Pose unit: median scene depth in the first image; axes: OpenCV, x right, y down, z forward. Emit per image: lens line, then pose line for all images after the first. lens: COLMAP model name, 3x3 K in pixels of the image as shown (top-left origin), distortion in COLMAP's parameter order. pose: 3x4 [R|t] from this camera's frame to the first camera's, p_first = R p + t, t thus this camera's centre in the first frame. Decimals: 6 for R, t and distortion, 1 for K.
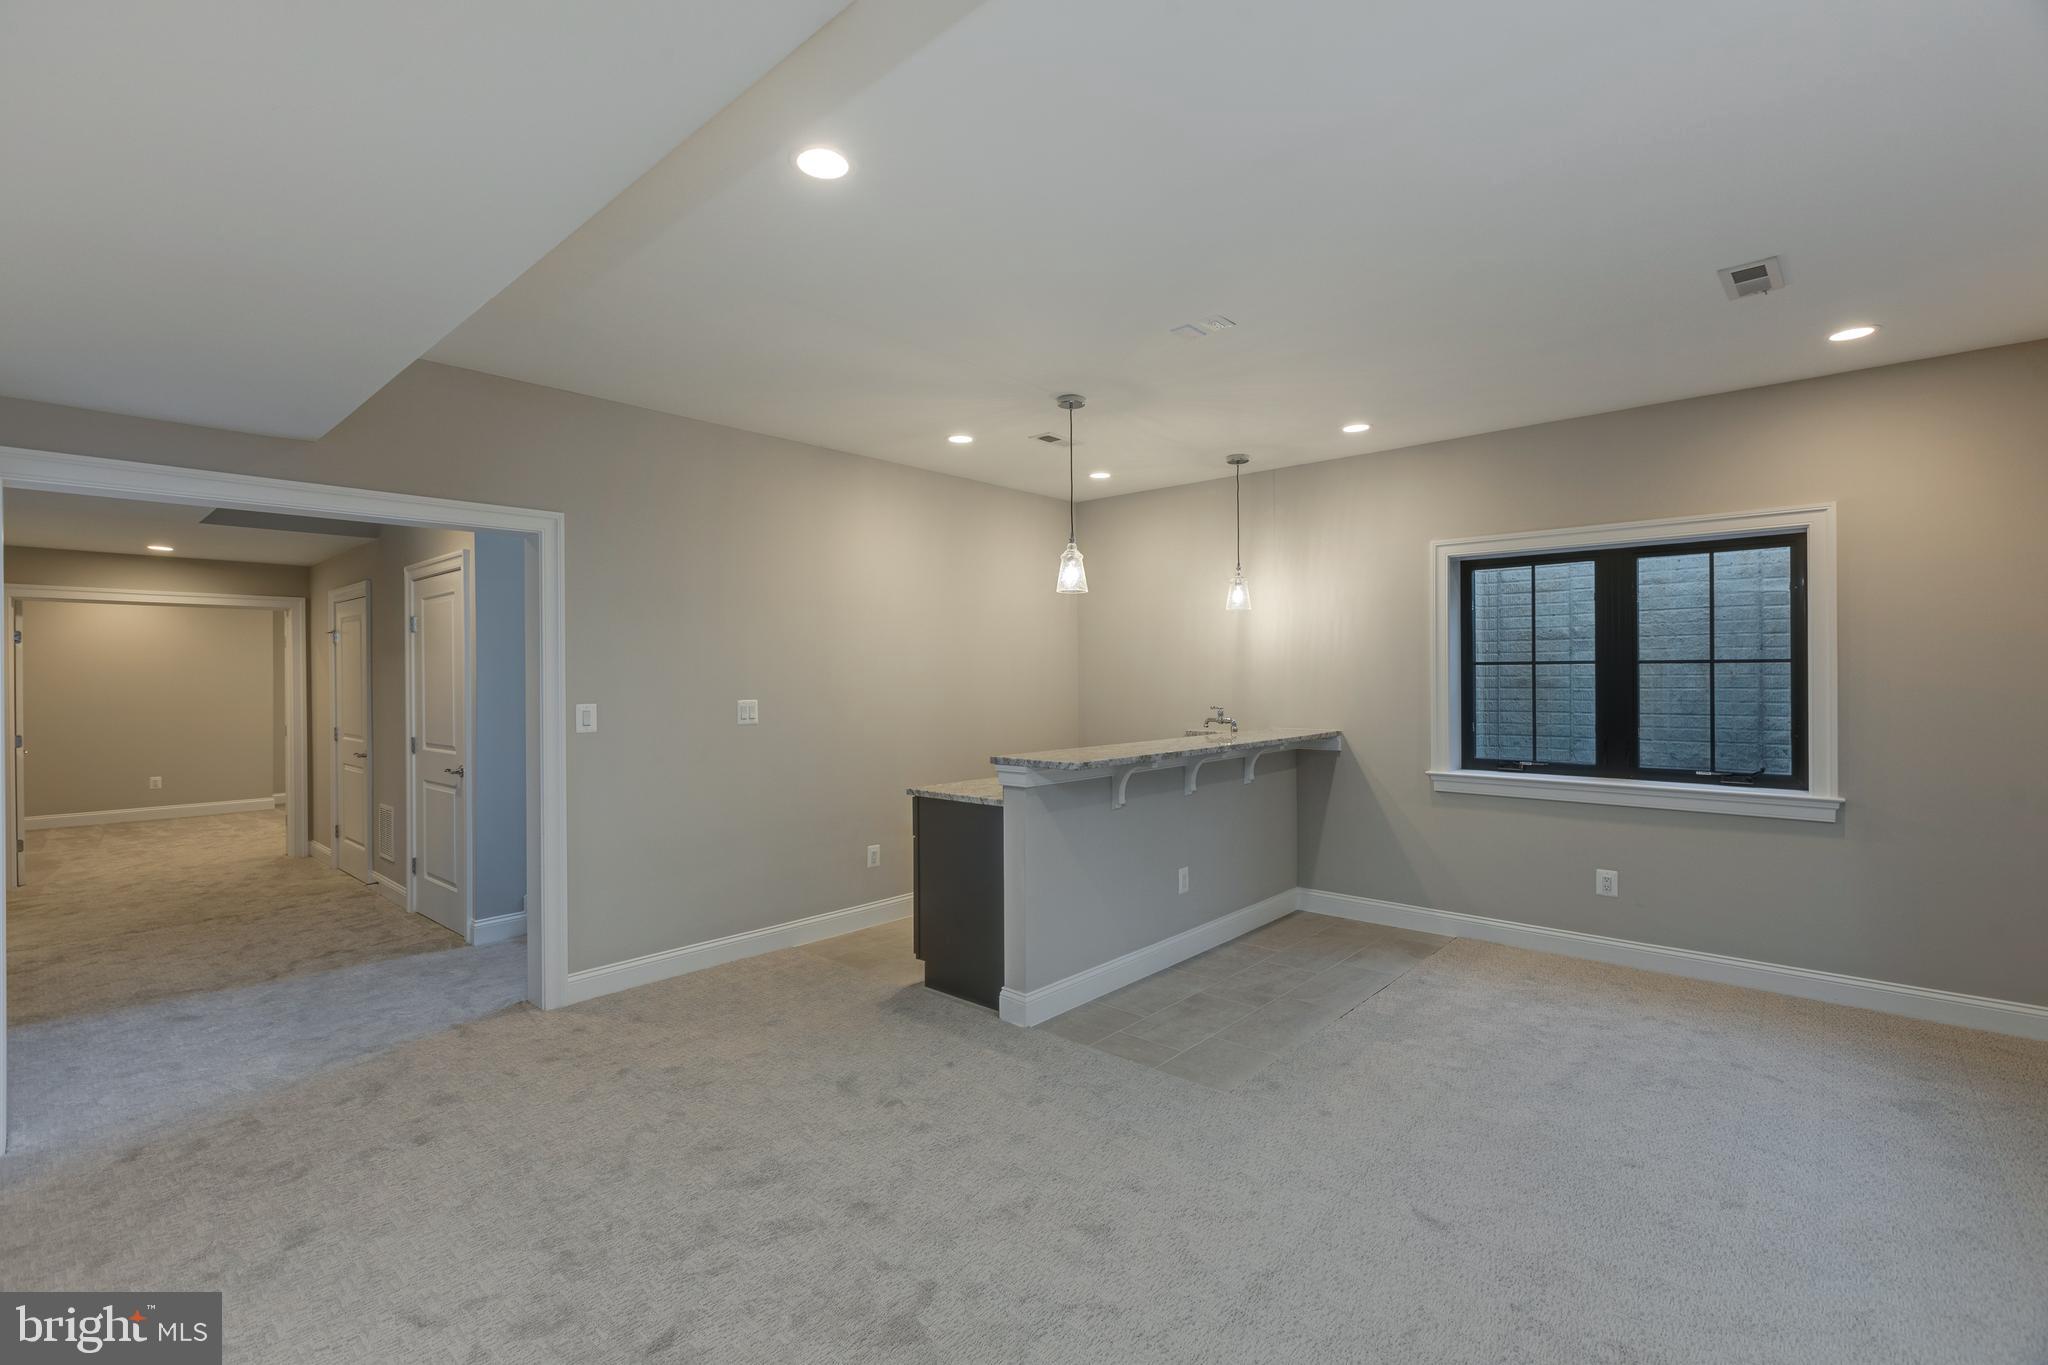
lens RADIAL K [[909.2, 0, 1033.1], [0, 909.2, 678.2], [0, 0, 1]] dist [0.001504, -0.000338]
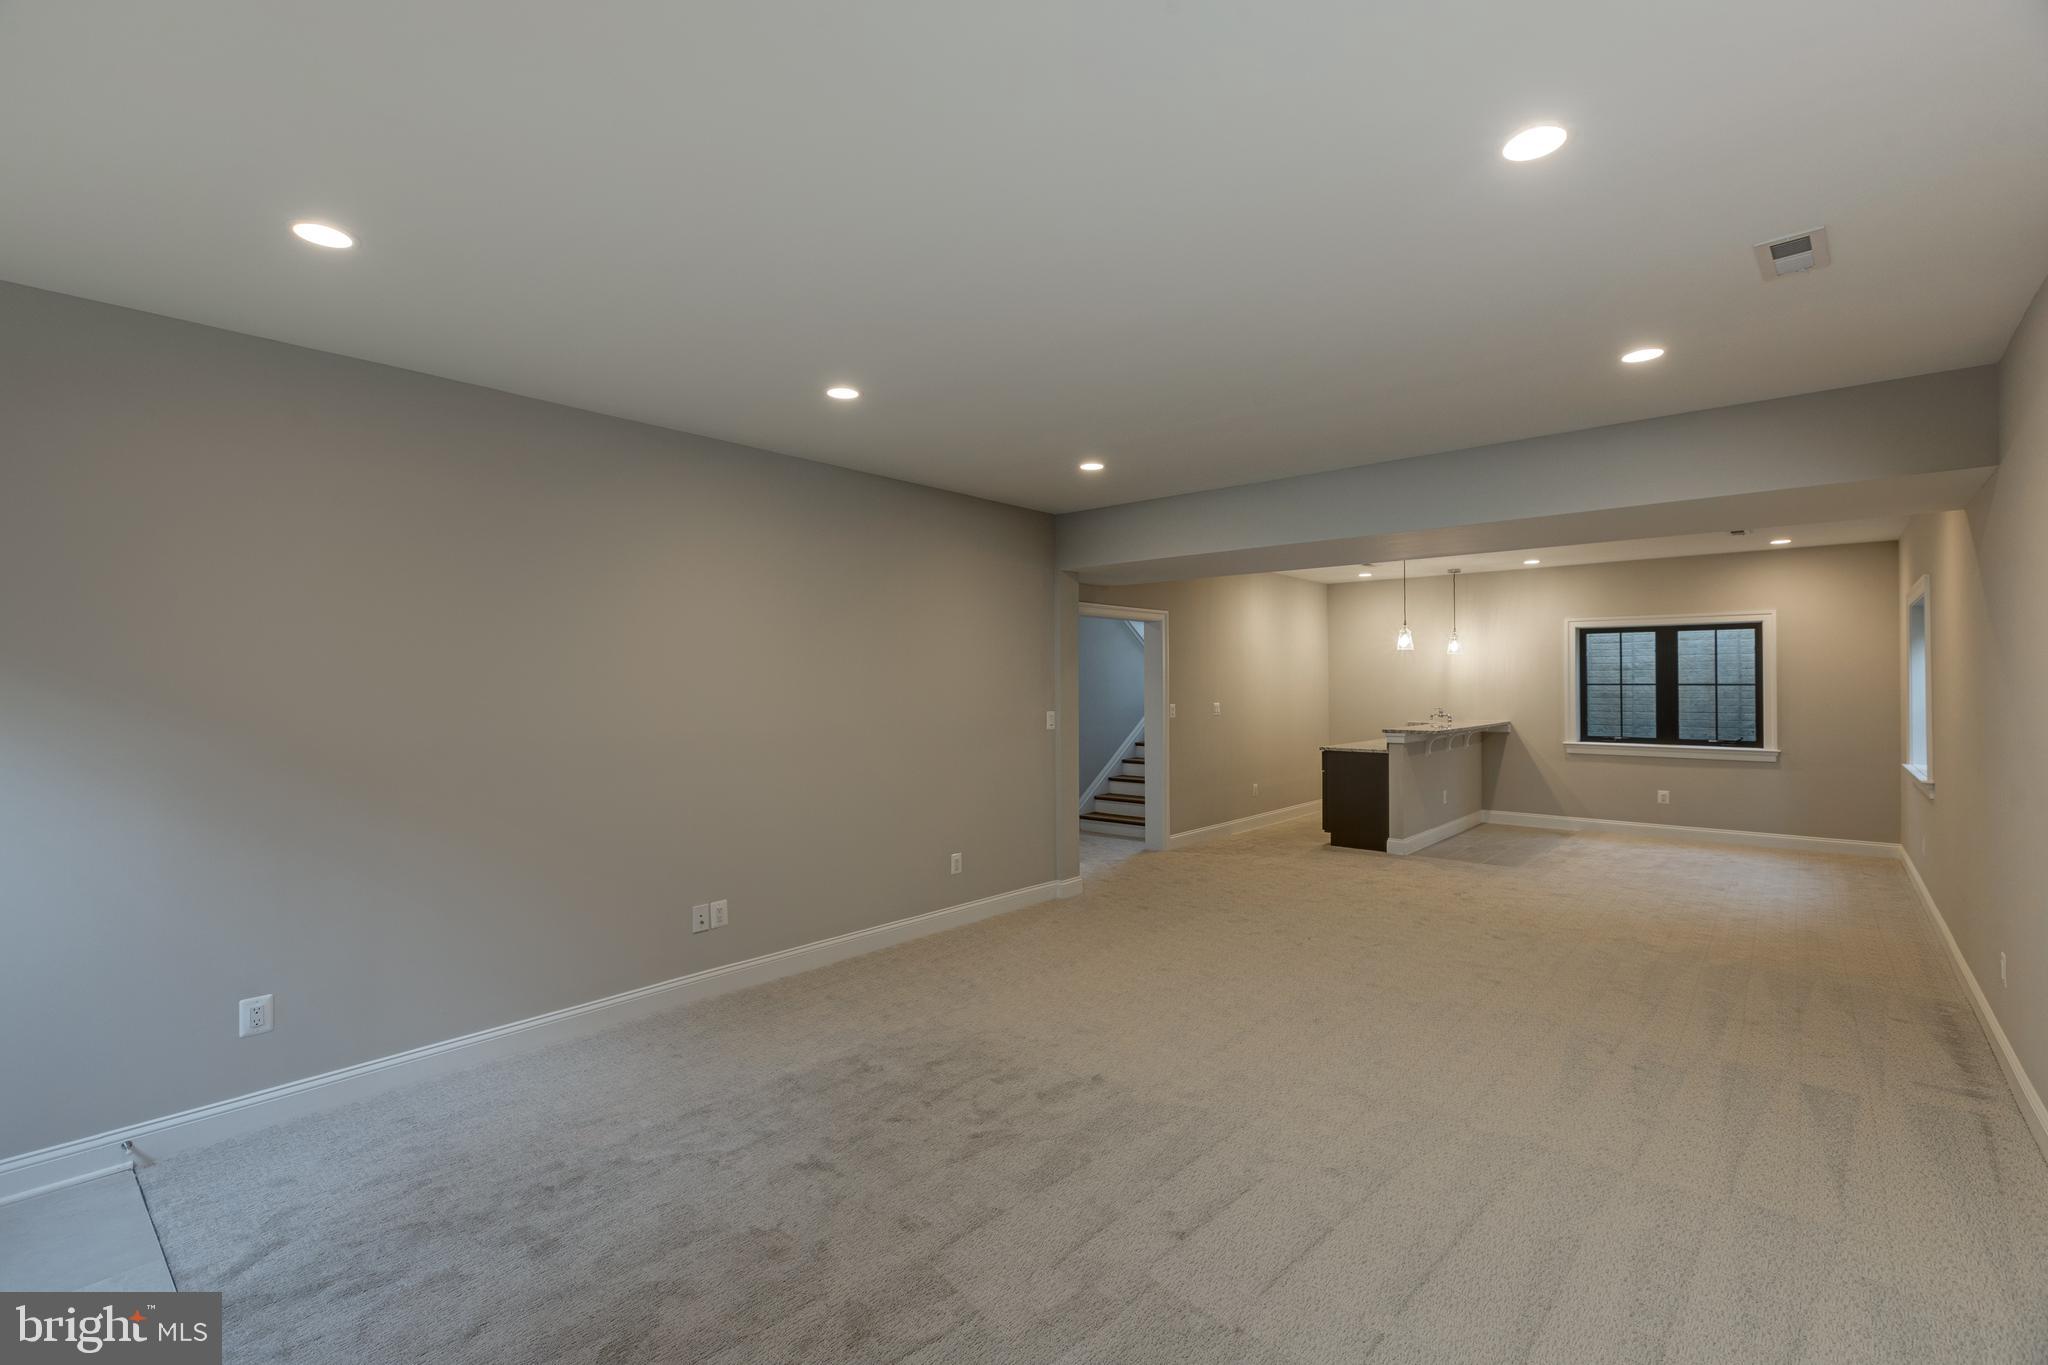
lens RADIAL K [[909.2, 0, 1031.0], [0, 909.2, 681.1], [0, 0, 1]] dist [0.001504, -0.000338]
pose [[0.999772, 0.003621, 0.021038, -0.754812], [-0.003457, 0.999963, -0.007815, -0.004988], [-0.021066, 0.007741, 0.999748, -0.910585]]
